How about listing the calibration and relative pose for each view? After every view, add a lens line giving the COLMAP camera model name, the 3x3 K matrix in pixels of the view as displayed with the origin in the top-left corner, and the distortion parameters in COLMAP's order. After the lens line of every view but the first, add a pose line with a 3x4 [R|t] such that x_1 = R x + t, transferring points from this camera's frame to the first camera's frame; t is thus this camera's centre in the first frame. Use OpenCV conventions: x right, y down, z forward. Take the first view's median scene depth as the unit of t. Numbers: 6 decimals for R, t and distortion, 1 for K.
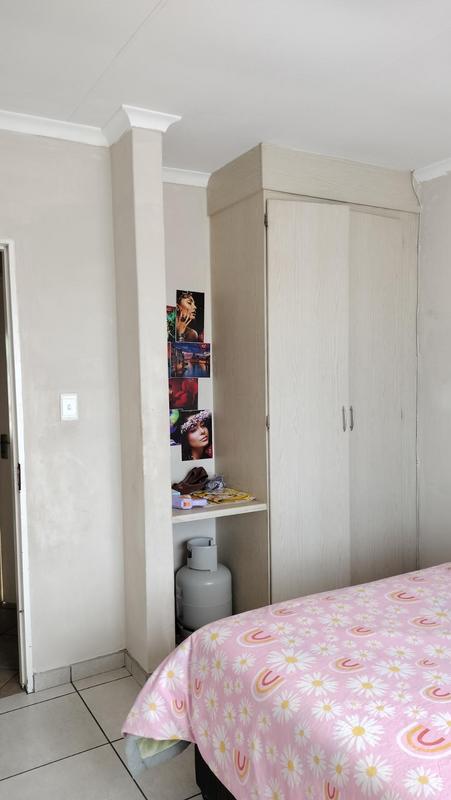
lens RADIAL K [[591.2, 0, 217.5], [0, 591.2, 412.9], [0, 0, 1]] dist [0.034029, -0.046447]
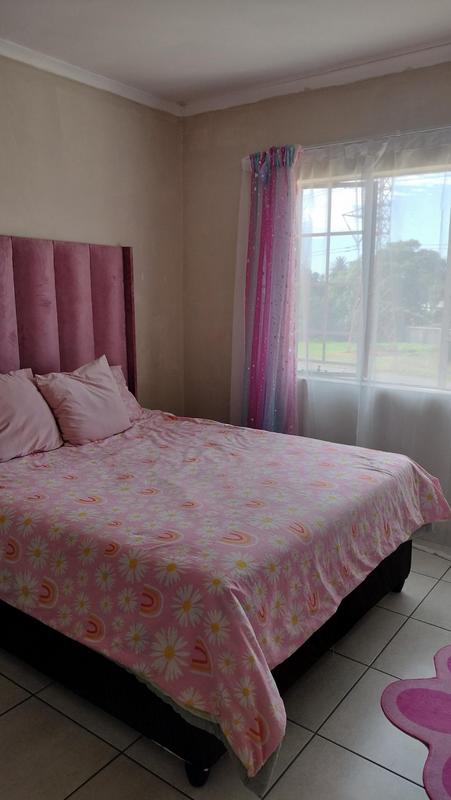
lens RADIAL K [[591.2, 0, 224.4], [0, 591.2, 400.9], [0, 0, 1]] dist [0.034029, -0.046447]
pose [[-0.401866, -0.153721, 0.902703, -0.785941], [0.063497, 0.978758, 0.194940, -0.047806], [-0.913494, 0.135659, -0.383569, 1.352964]]
